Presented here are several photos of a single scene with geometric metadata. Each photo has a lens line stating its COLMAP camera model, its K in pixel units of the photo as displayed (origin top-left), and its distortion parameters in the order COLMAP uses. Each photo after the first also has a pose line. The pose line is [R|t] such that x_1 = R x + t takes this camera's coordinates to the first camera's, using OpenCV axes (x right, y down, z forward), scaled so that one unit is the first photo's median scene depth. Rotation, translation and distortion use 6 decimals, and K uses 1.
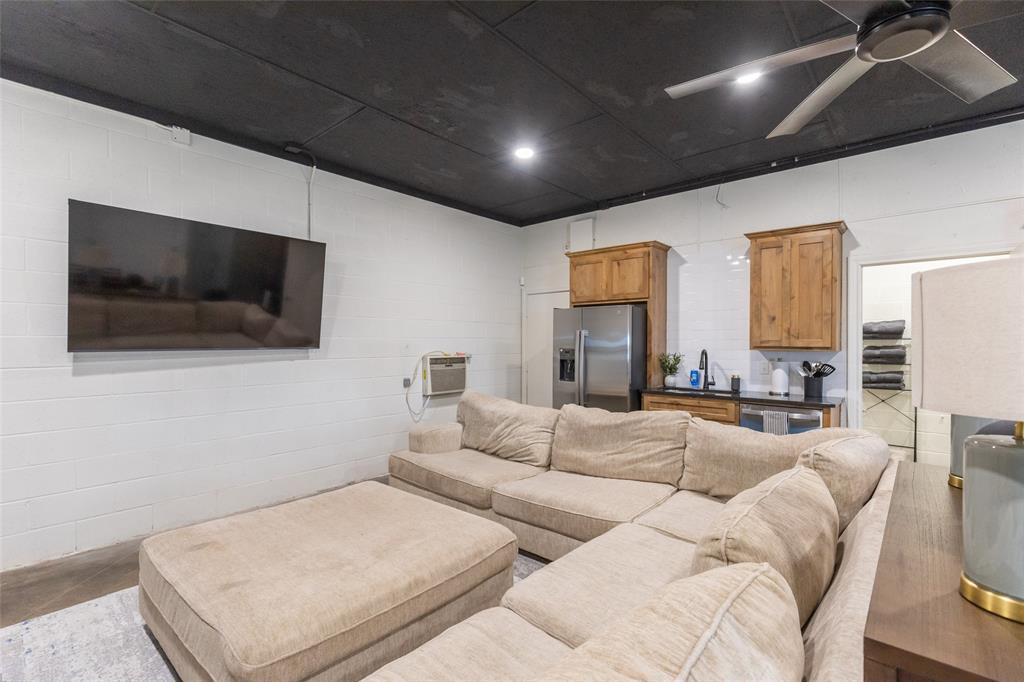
lens RADIAL K [[470.1, 0, 529.2], [0, 470.1, 346.7], [0, 0, 1]] dist [0.003260, -0.000022]
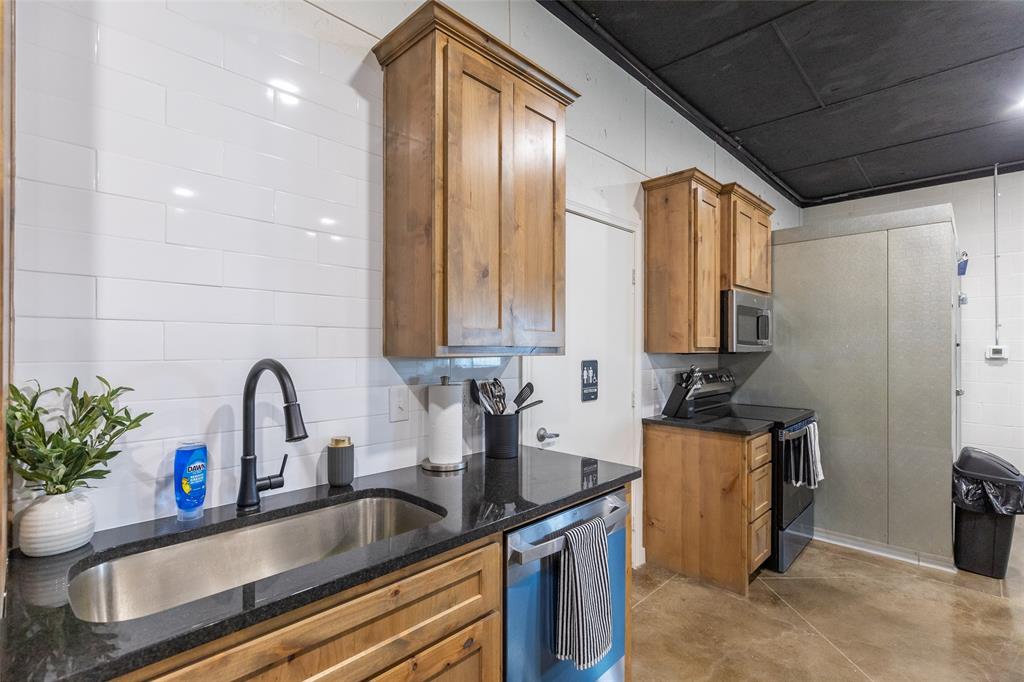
lens RADIAL K [[476.4, 0, 481.4], [0, 476.4, 344.8], [0, 0, 1]] dist [-0.003345, -0.000369]
pose [[0.098036, 0.000871, 0.995182, 0.132676], [0.004433, 0.999989, -0.001312, -0.001453], [-0.995173, 0.004540, 0.098031, 0.917081]]
